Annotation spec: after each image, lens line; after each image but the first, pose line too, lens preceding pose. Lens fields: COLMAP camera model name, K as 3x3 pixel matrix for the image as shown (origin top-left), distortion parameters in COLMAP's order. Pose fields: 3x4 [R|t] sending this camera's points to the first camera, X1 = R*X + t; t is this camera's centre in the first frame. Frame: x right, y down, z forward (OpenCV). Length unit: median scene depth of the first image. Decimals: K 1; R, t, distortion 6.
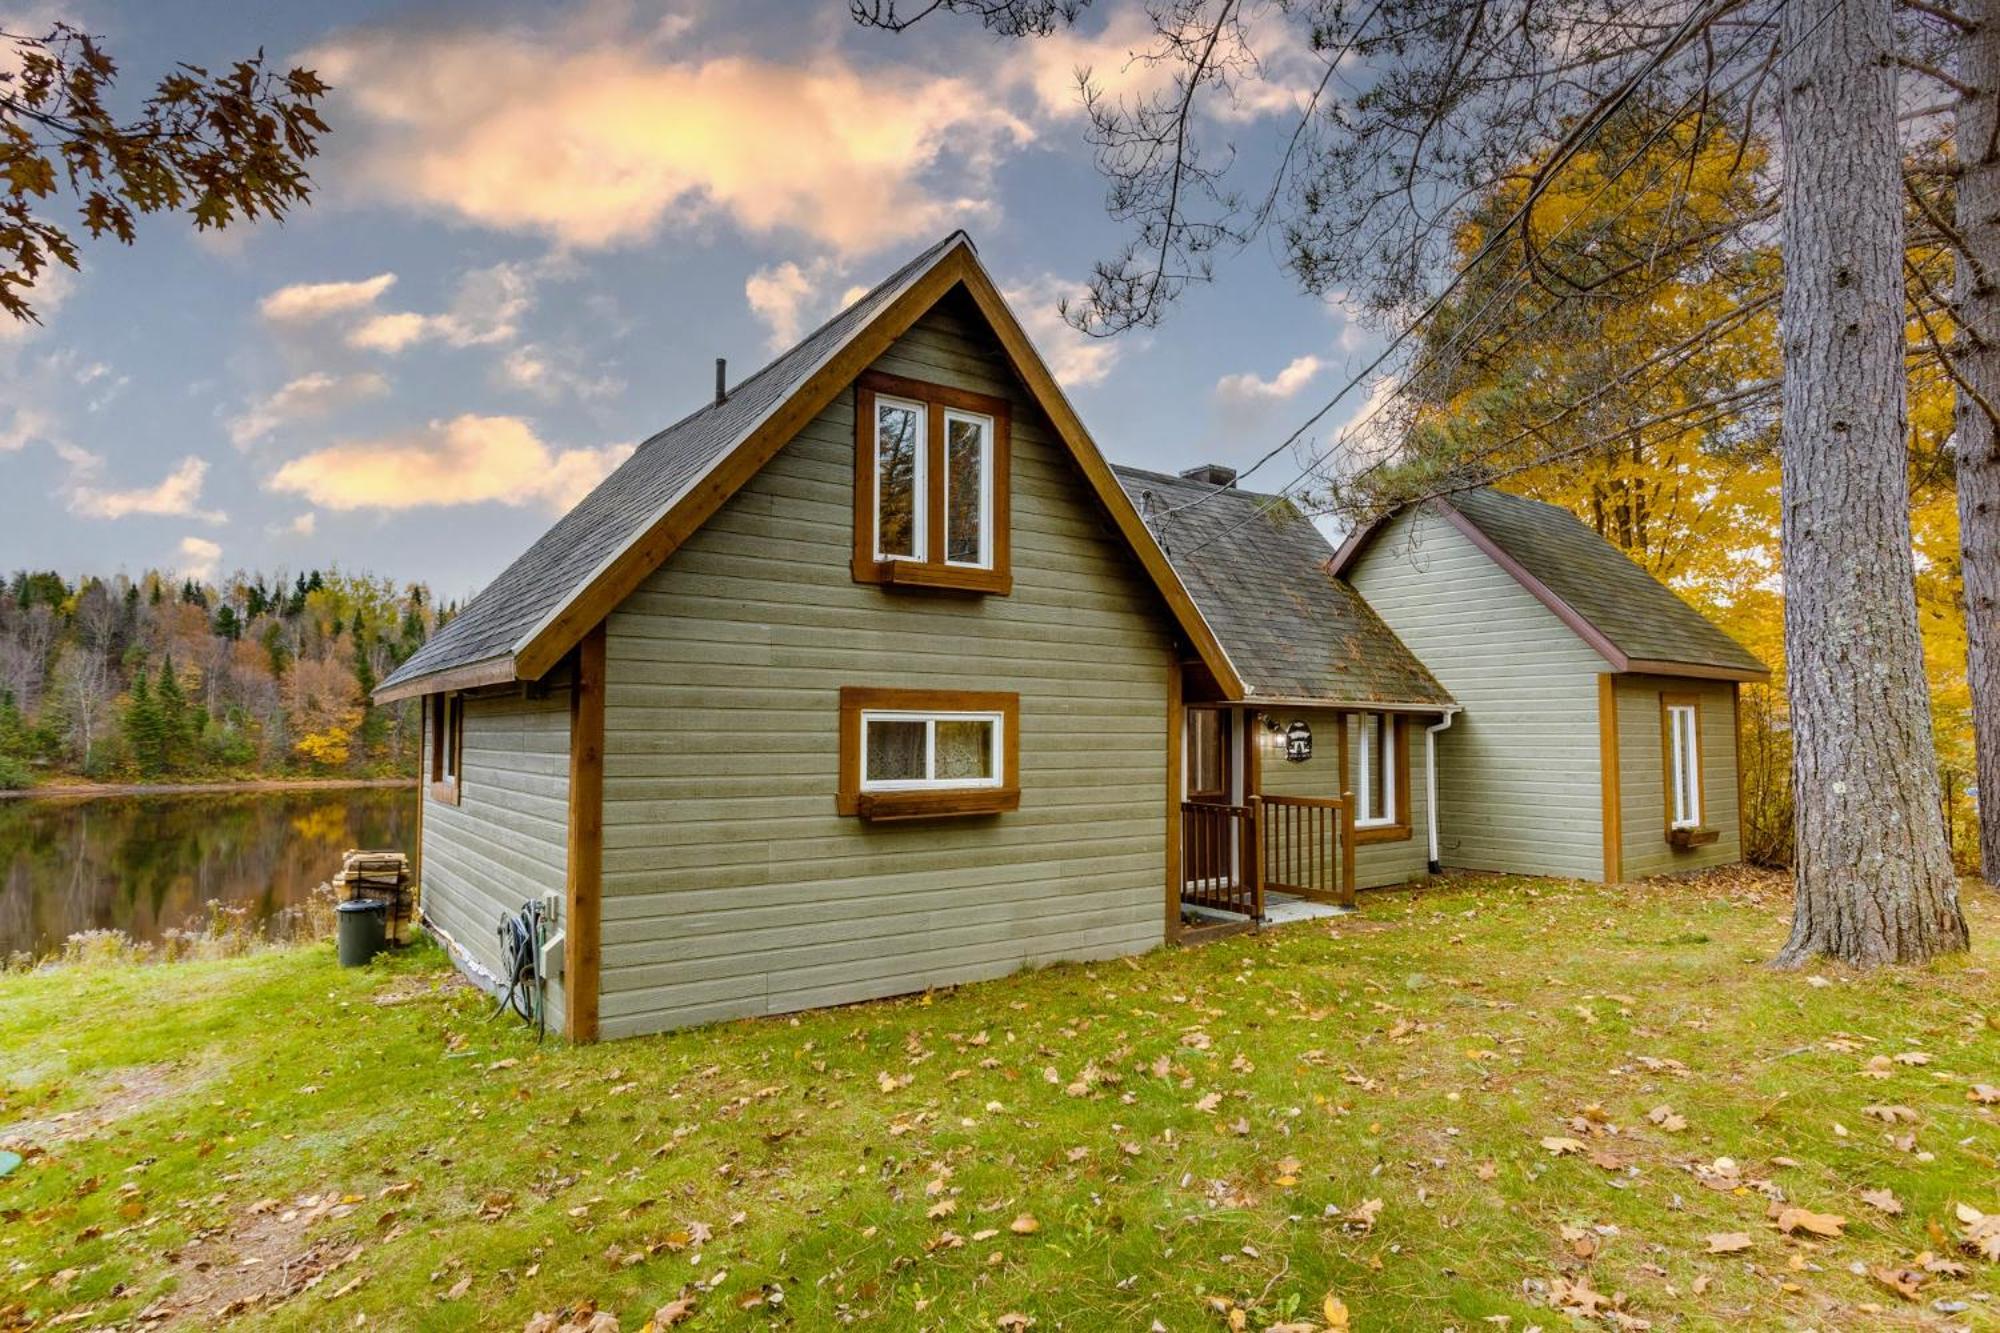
lens RADIAL K [[1088.8, 0, 1000.0], [0, 1088.8, 666.5], [0, 0, 1]] dist [-0.057627, 0.000920]
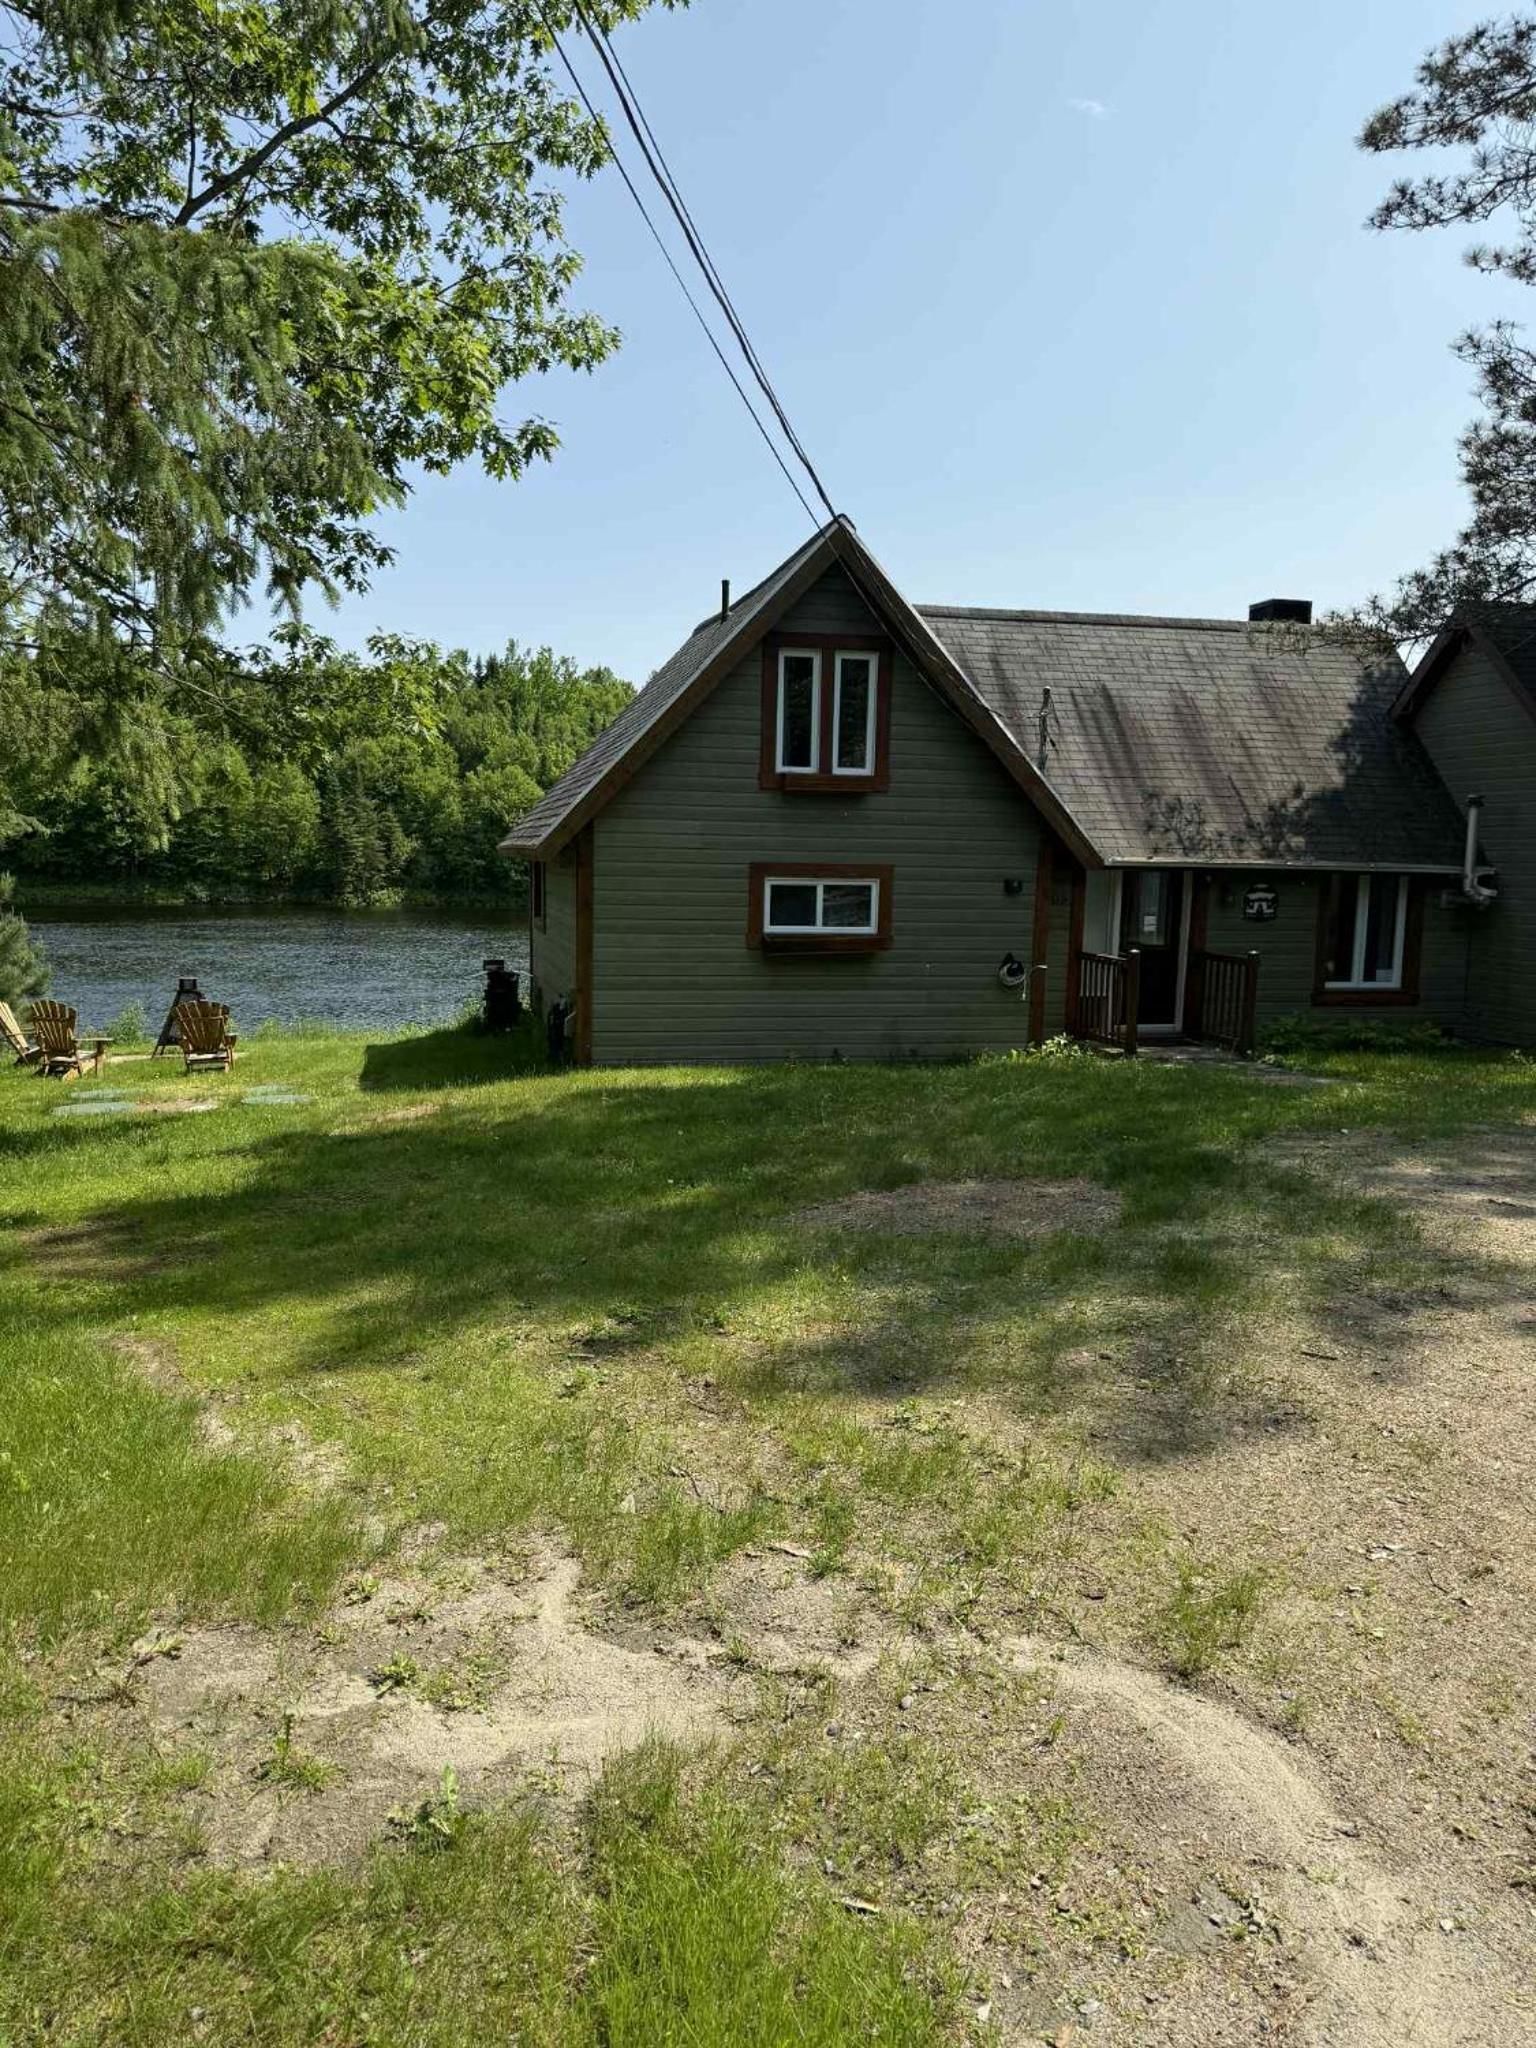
lens RADIAL K [[1483.3, 0, 719.6], [0, 1483.3, 1032.3], [0, 0, 1]] dist [0.039853, -0.004218]
pose [[0.913249, 0.063844, -0.402369, 0.595601], [0.009499, 0.984039, 0.177697, -0.103751], [0.407292, -0.166104, 0.898066, -0.800303]]
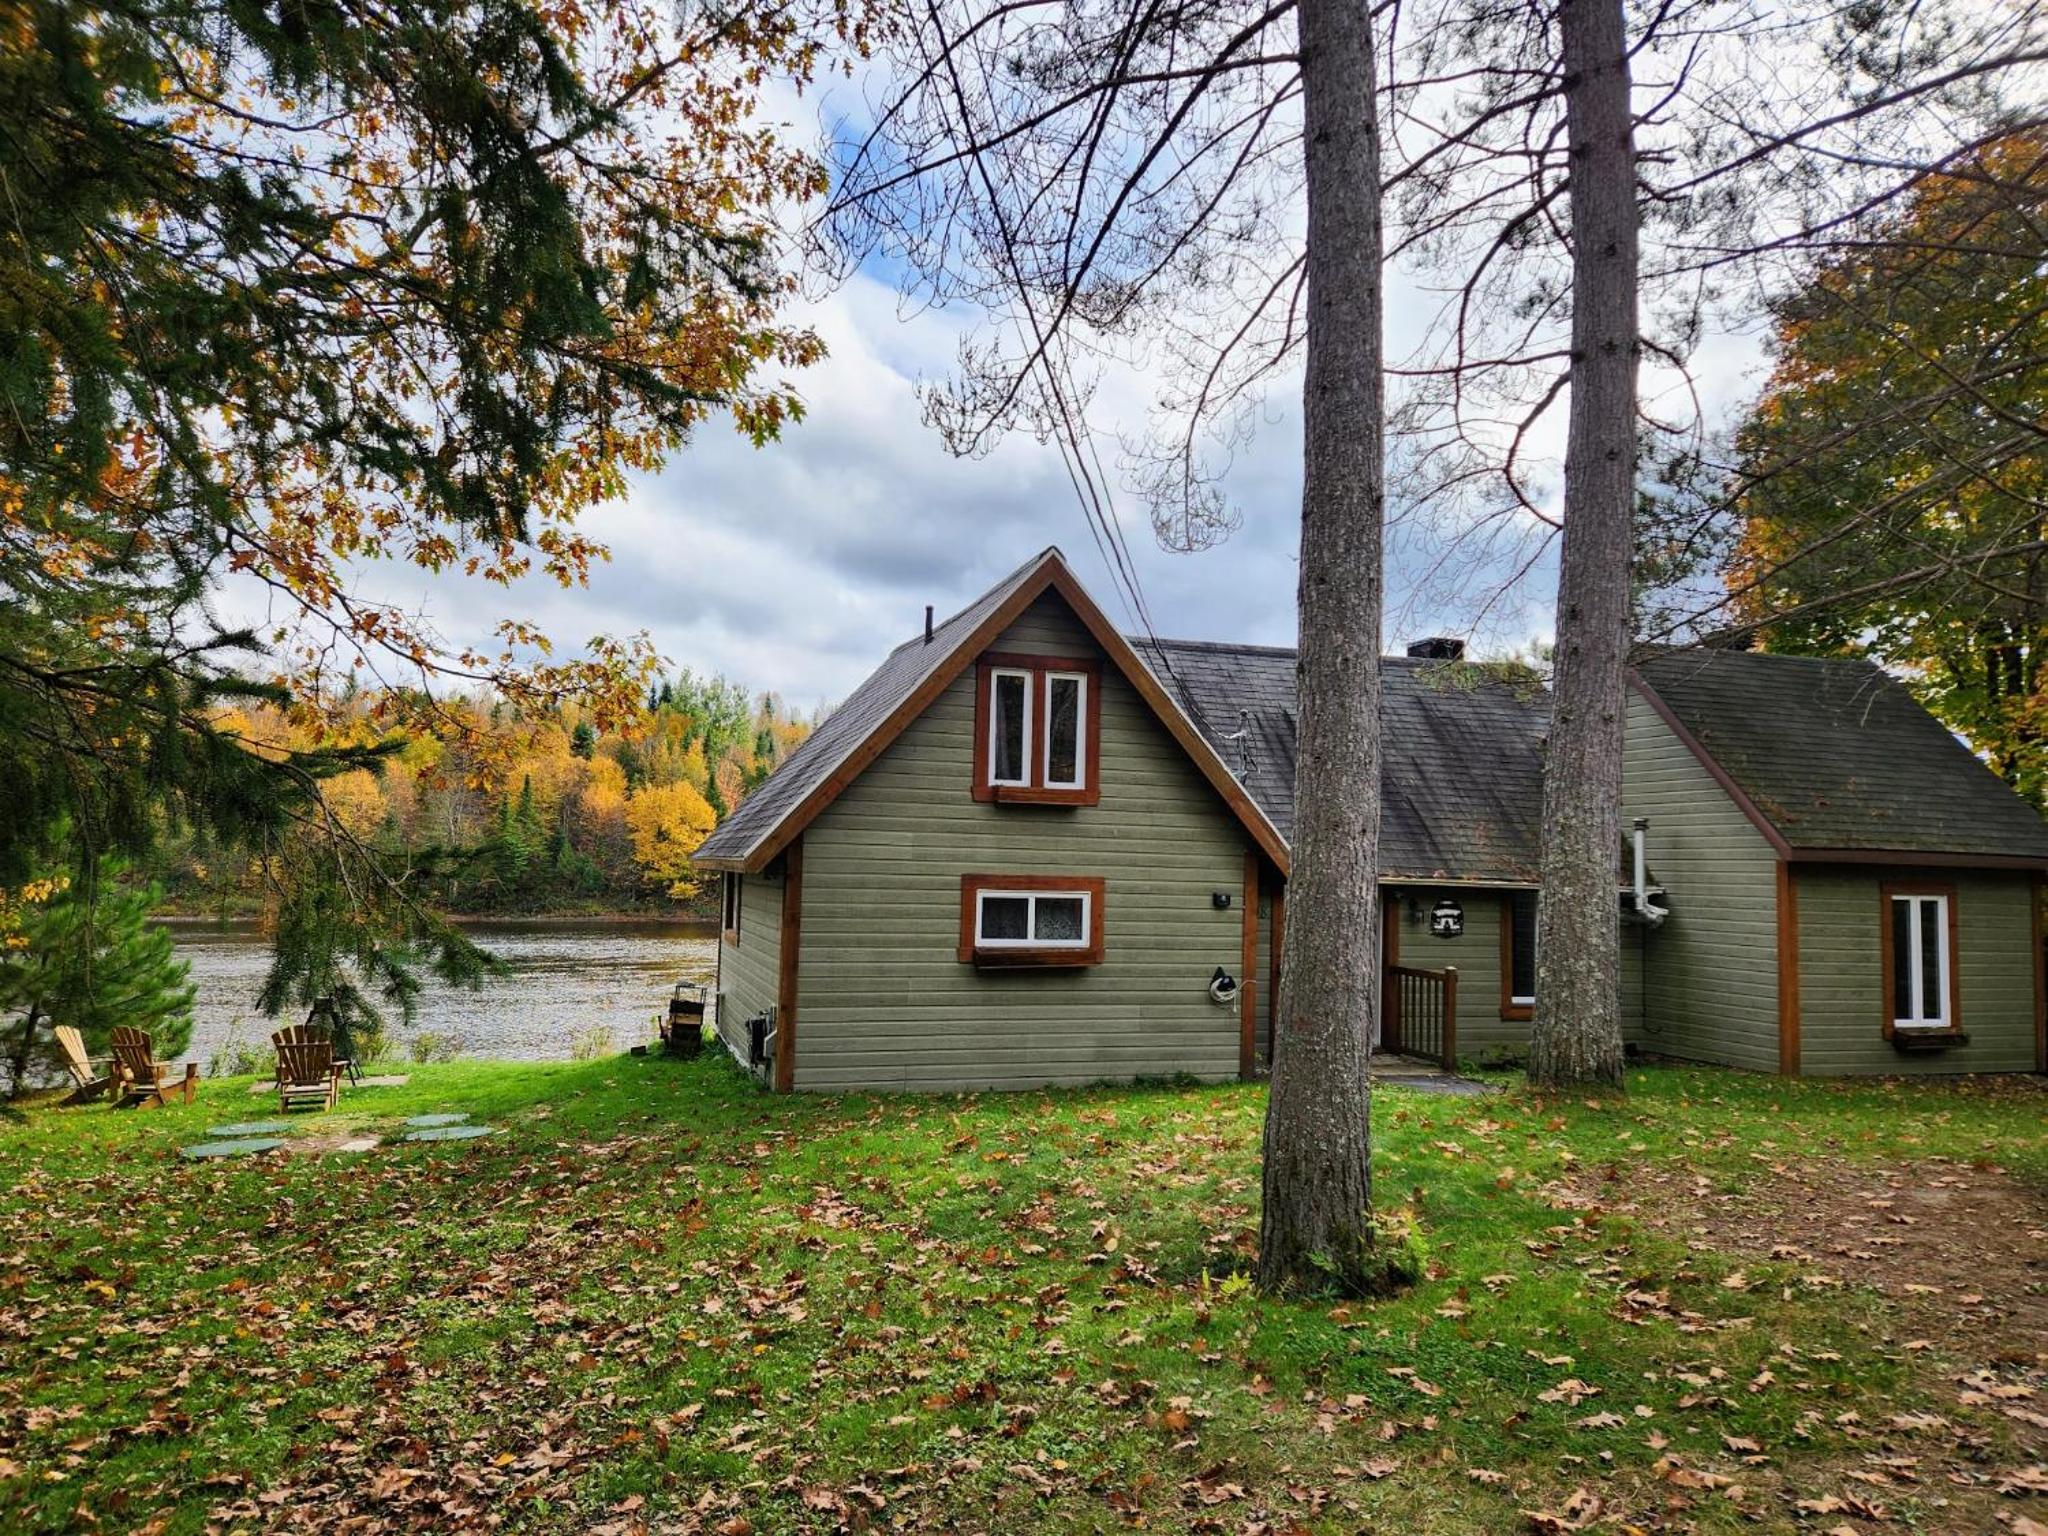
lens RADIAL K [[1406.3, 0, 1011.6], [0, 1406.3, 743.9], [0, 0, 1]] dist [0.025893, -0.001737]
pose [[0.947765, -0.005257, -0.318927, 0.484206], [-0.004343, 0.999559, -0.029383, -0.093483], [0.318941, 0.029233, 0.947324, -0.719839]]
